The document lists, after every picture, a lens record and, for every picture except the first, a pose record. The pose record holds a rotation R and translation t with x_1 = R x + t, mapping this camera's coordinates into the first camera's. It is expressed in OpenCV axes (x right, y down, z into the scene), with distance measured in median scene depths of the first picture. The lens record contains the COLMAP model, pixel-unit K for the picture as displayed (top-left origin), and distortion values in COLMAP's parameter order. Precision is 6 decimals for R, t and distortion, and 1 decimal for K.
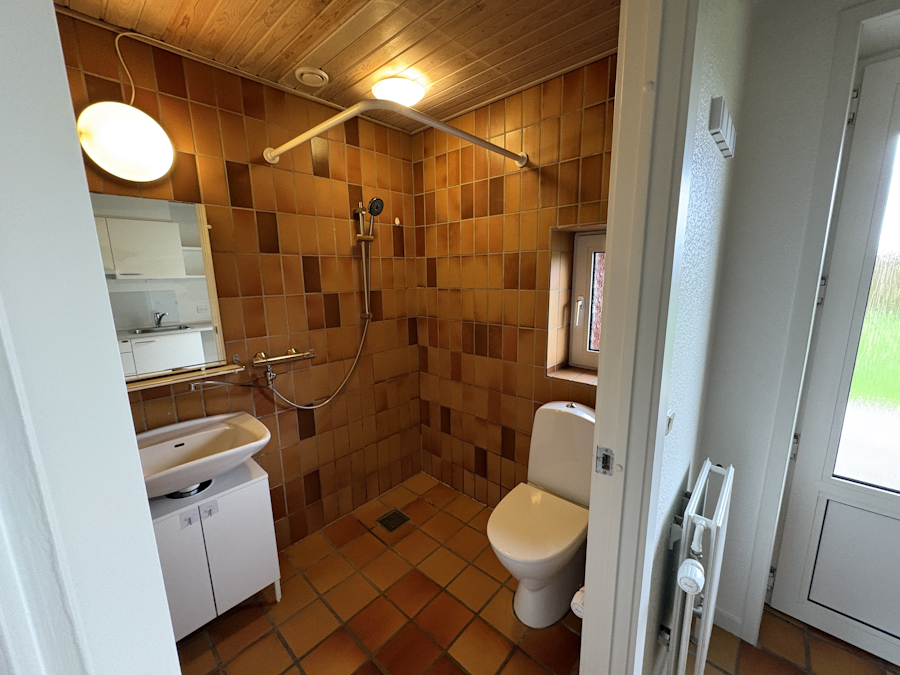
lens RADIAL K [[359.5, 0, 455.5], [0, 359.5, 331.8], [0, 0, 1]] dist [-0.002125, -0.000368]
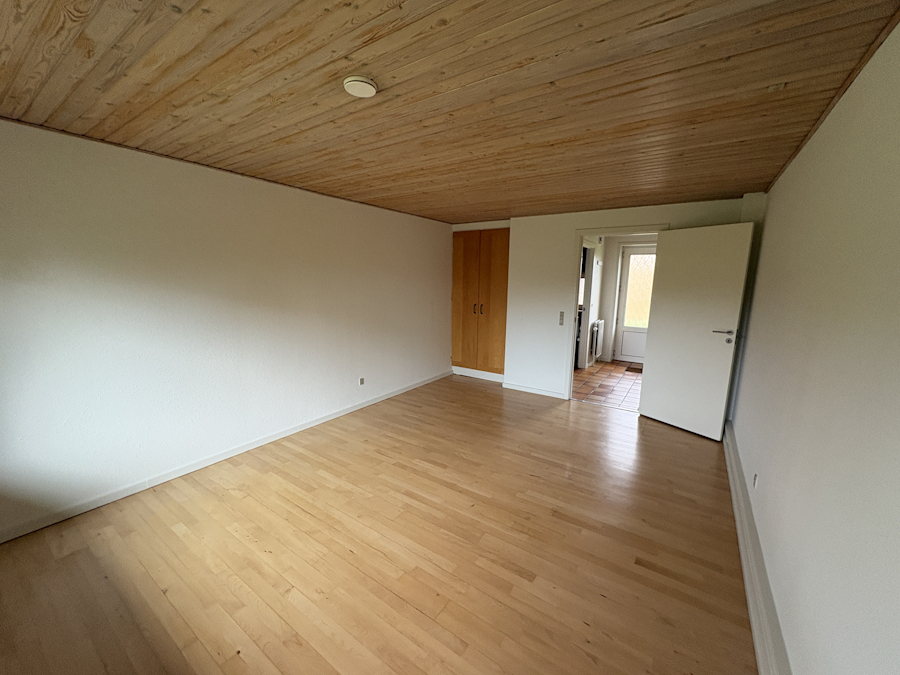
lens RADIAL K [[359.5, 0, 447.4], [0, 359.5, 338.3], [0, 0, 1]] dist [-0.002125, -0.000368]
pose [[0.989391, 0.002907, 0.145245, -1.994116], [0.000064, 0.999791, -0.020447, 0.644255], [-0.145274, 0.020240, 0.989184, -3.416873]]
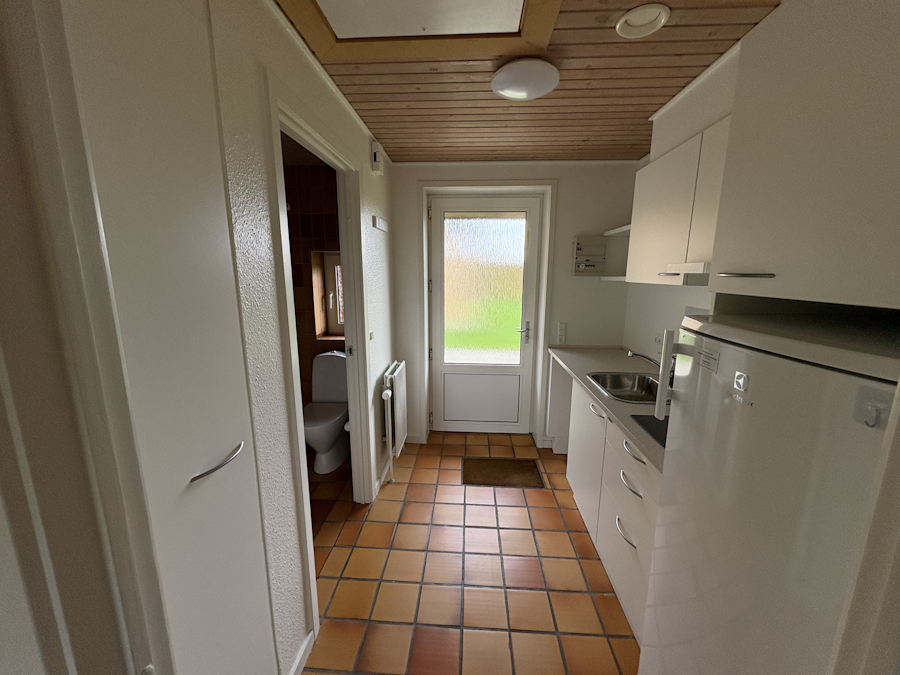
lens RADIAL K [[359.5, 0, 450.4], [0, 359.5, 337.9], [0, 0, 1]] dist [-0.002125, -0.000368]
pose [[0.782979, -0.099648, 0.614015, -0.358649], [0.103185, 0.994217, 0.029771, 0.157944], [-0.613431, 0.040047, 0.788733, -0.895316]]
